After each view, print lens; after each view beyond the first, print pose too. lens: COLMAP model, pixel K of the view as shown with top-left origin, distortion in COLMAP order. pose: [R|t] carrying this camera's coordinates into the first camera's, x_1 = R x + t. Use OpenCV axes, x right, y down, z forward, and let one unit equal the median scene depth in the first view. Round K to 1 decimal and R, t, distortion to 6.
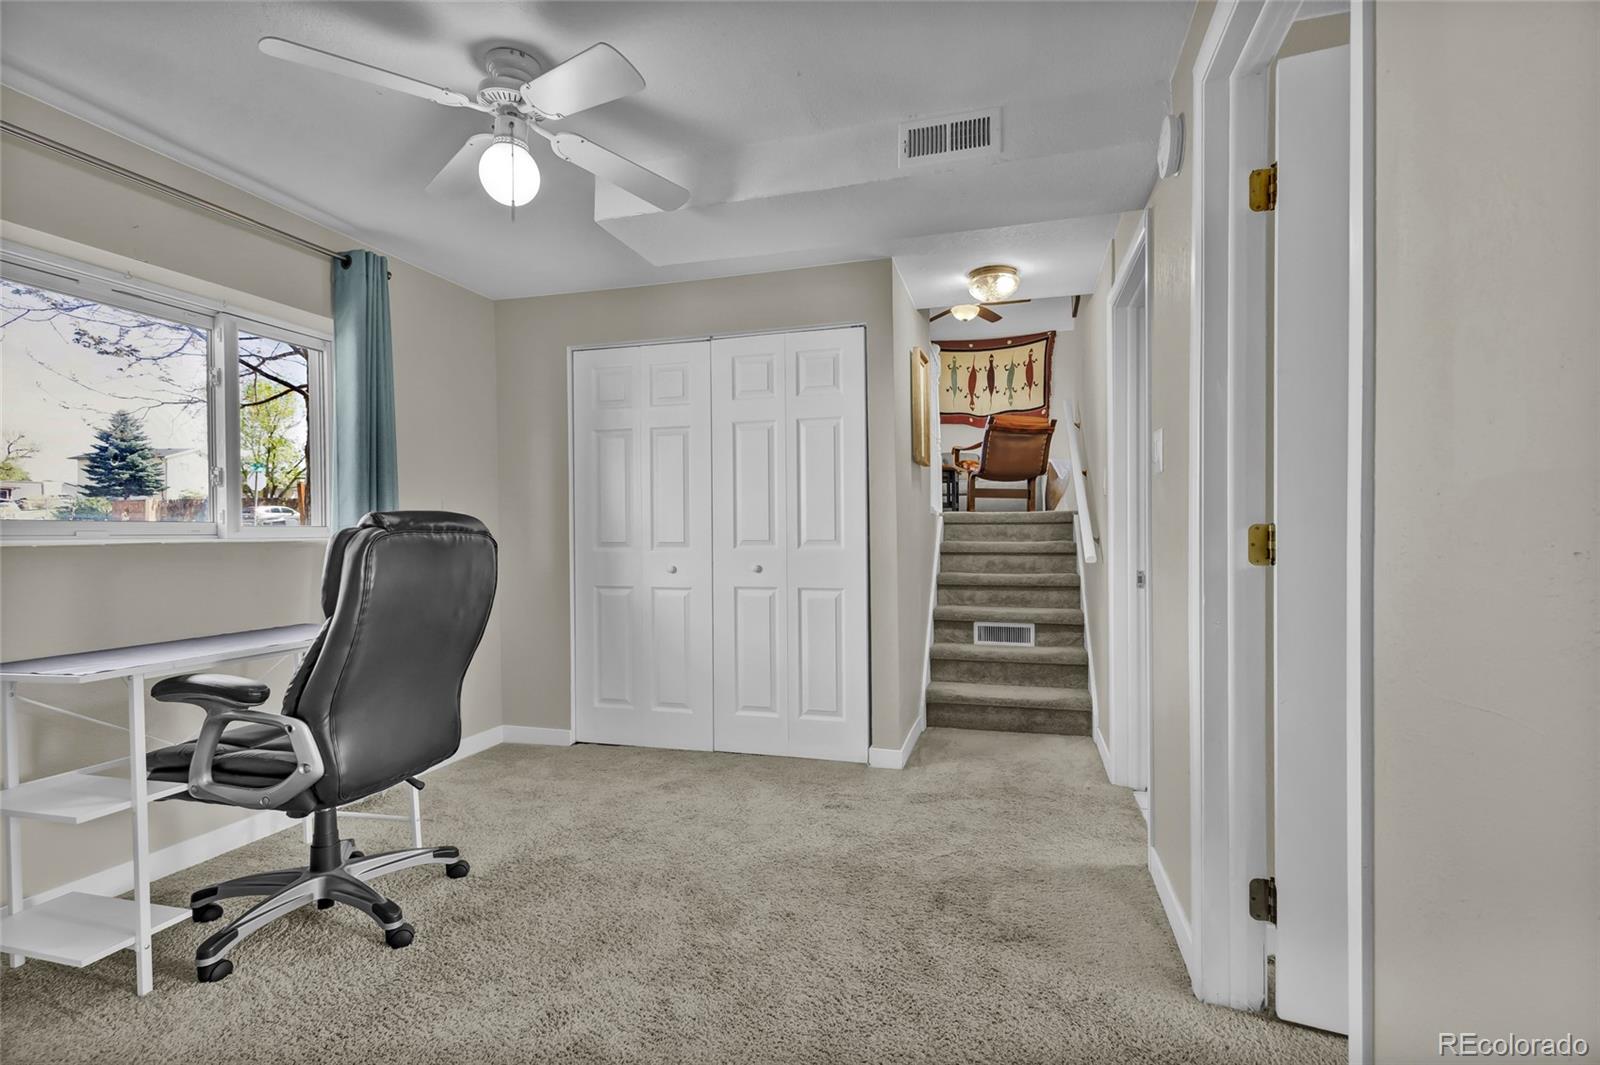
lens RADIAL K [[755.2, 0, 832.0], [0, 755.2, 526.0], [0, 0, 1]] dist [0.012084, -0.001828]
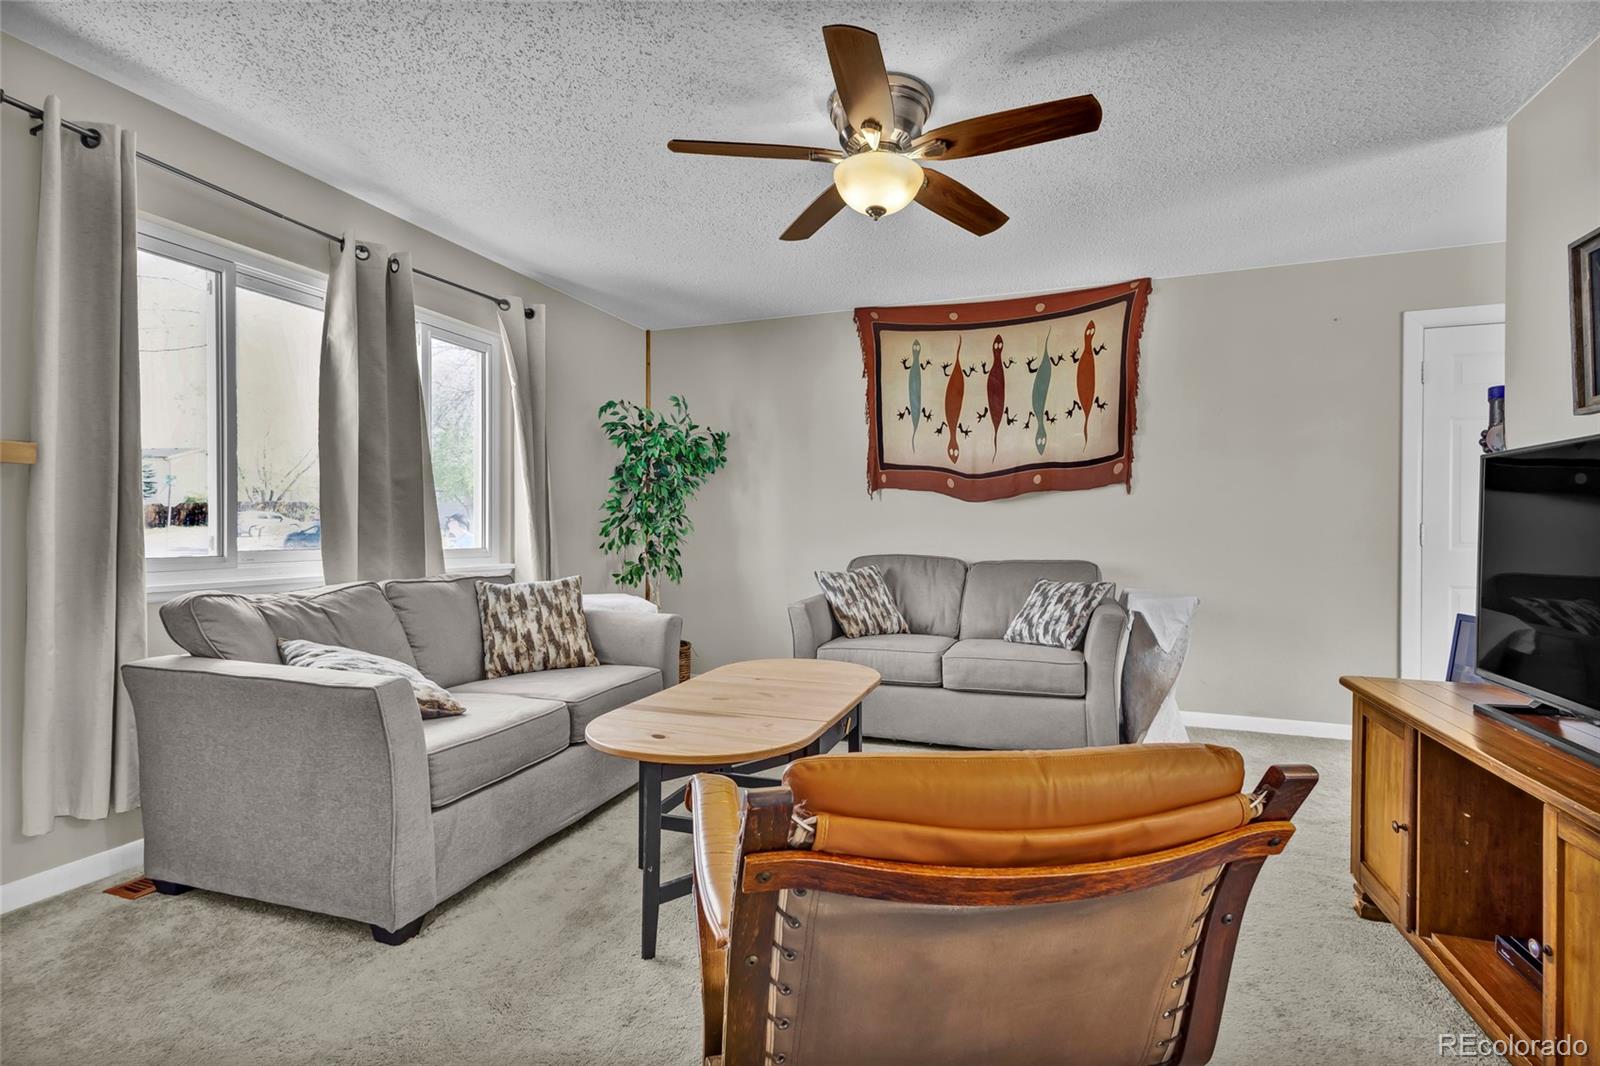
lens RADIAL K [[755.2, 0, 825.9], [0, 755.2, 523.7], [0, 0, 1]] dist [0.012084, -0.001828]
pose [[0.997488, 0.011639, -0.069879, 0.143210], [-0.011441, 0.999929, 0.003222, -0.117805], [0.069911, -0.002415, 0.997550, 0.554077]]
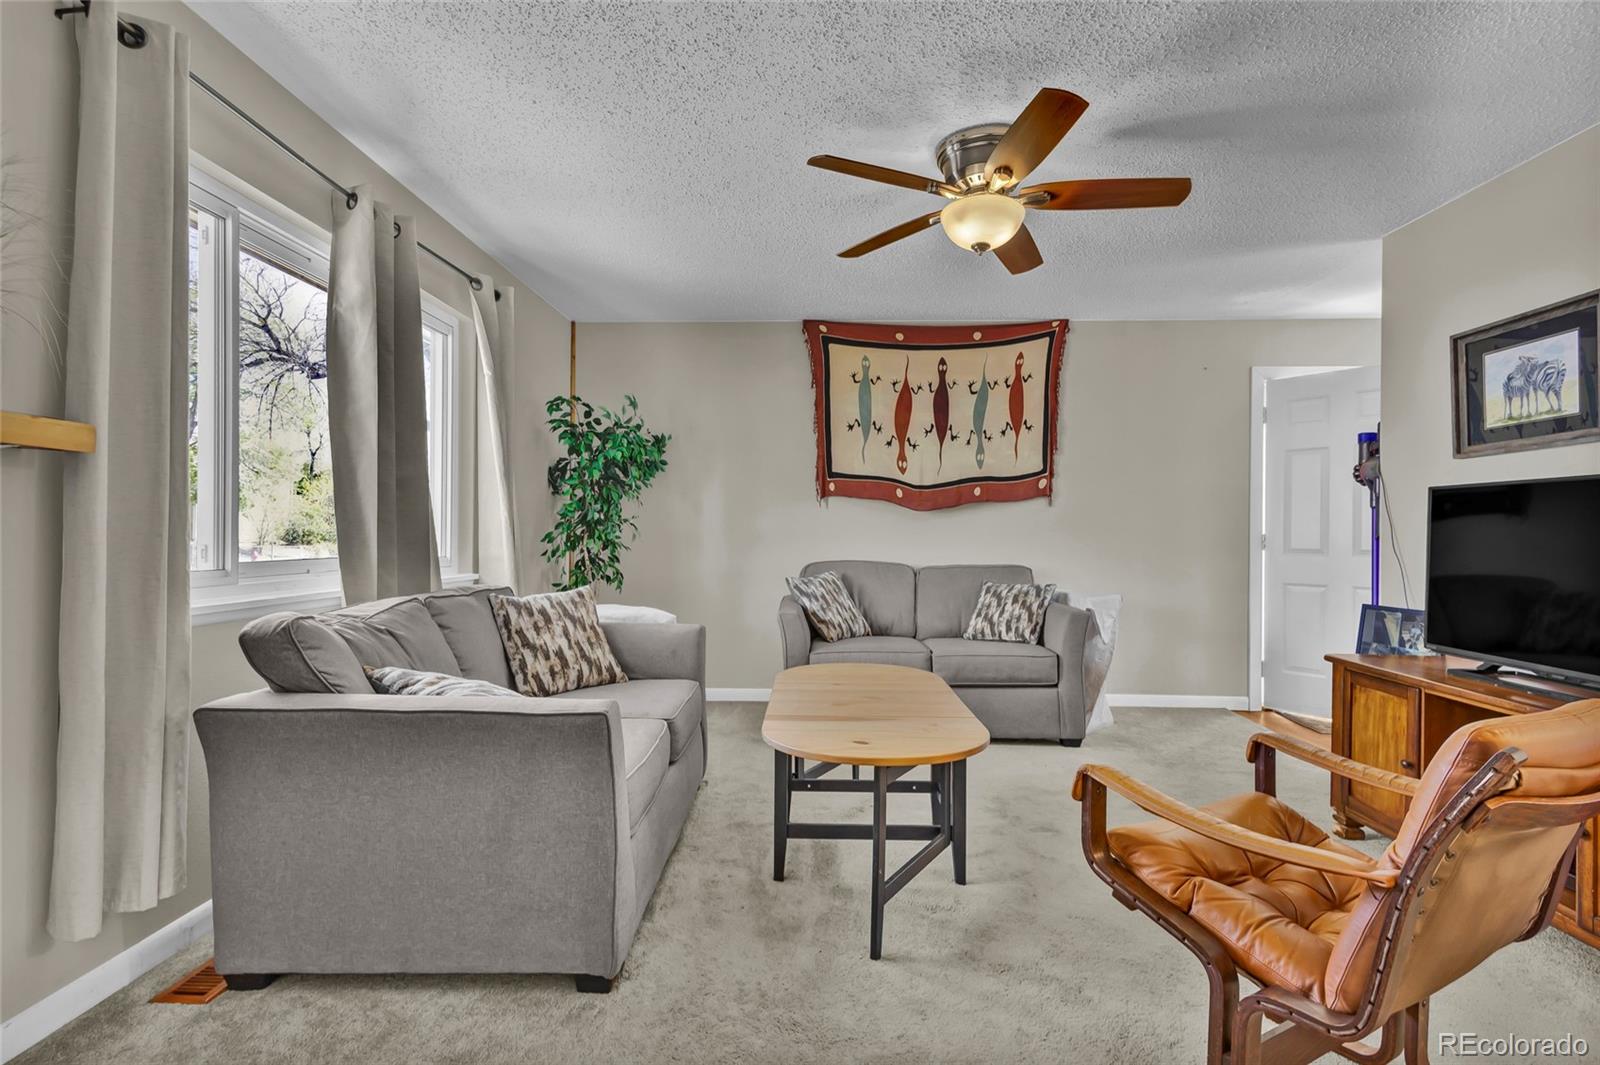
lens RADIAL K [[755.2, 0, 833.5], [0, 755.2, 523.0], [0, 0, 1]] dist [0.012084, -0.001828]
pose [[0.969333, 0.020669, 0.244879, 0.028620], [-0.019585, 0.999785, -0.006860, -0.118177], [-0.244968, 0.001854, 0.969529, 0.554085]]
